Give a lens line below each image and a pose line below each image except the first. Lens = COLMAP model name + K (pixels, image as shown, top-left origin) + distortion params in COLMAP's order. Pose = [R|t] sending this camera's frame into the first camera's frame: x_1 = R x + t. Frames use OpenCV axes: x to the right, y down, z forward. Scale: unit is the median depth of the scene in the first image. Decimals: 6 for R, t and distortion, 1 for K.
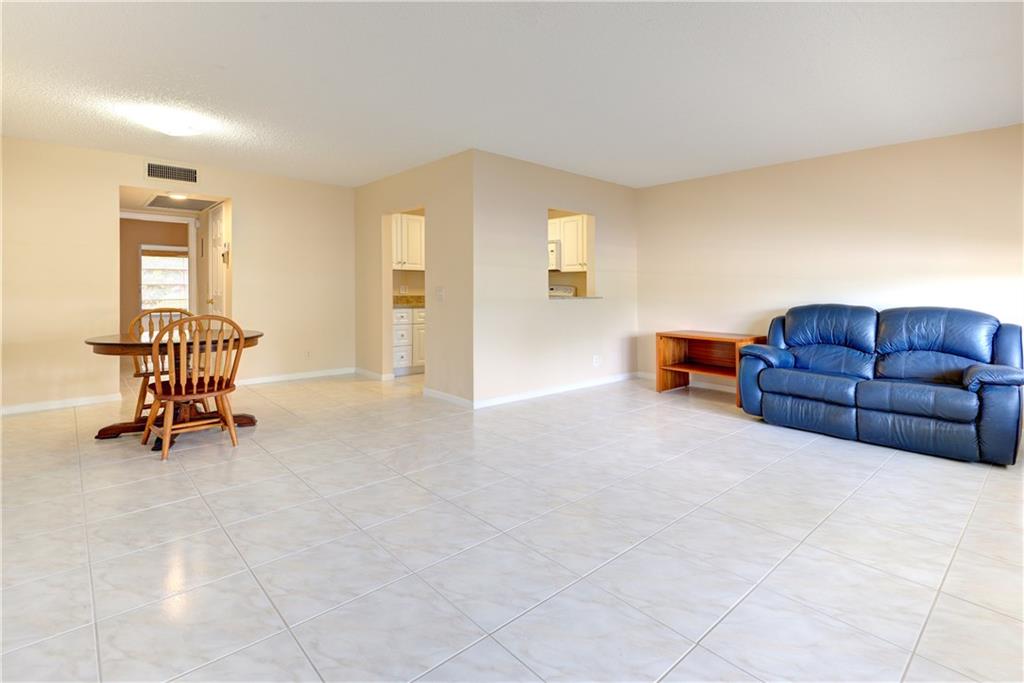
lens RADIAL K [[475.1, 0, 509.7], [0, 475.1, 366.7], [0, 0, 1]] dist [0.018130, 0.000028]
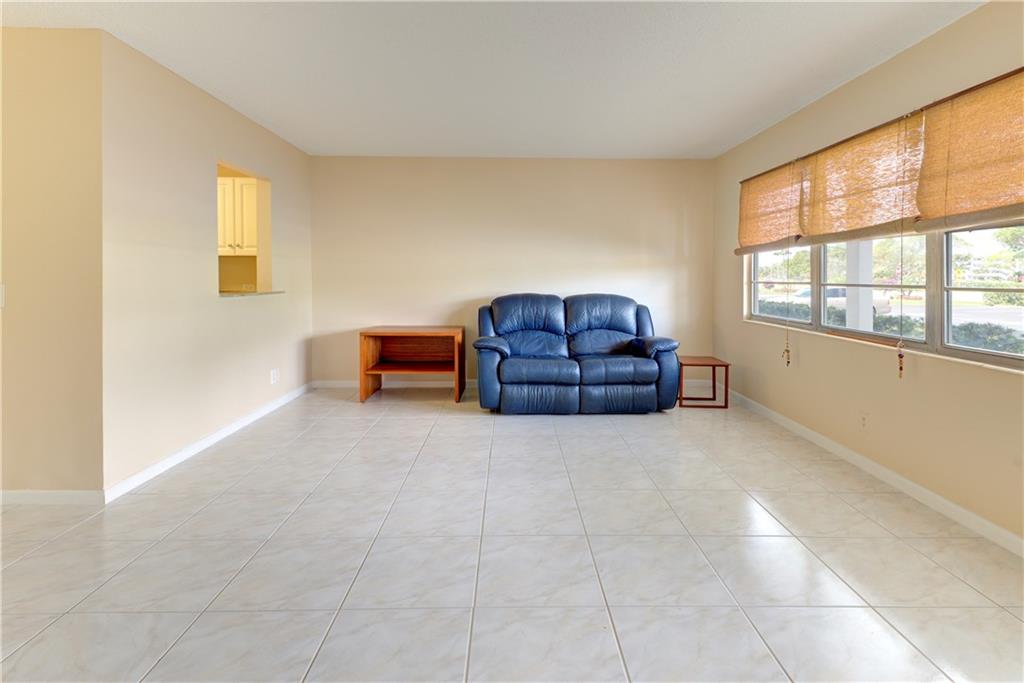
lens RADIAL K [[499.9, 0, 513.7], [0, 499.9, 323.7], [0, 0, 1]] dist [0.022403, 0.000044]
pose [[0.654490, -0.076320, 0.752209, -0.220902], [0.124364, 0.992208, -0.007538, -0.059650], [-0.745772, 0.098481, 0.658882, 0.292582]]
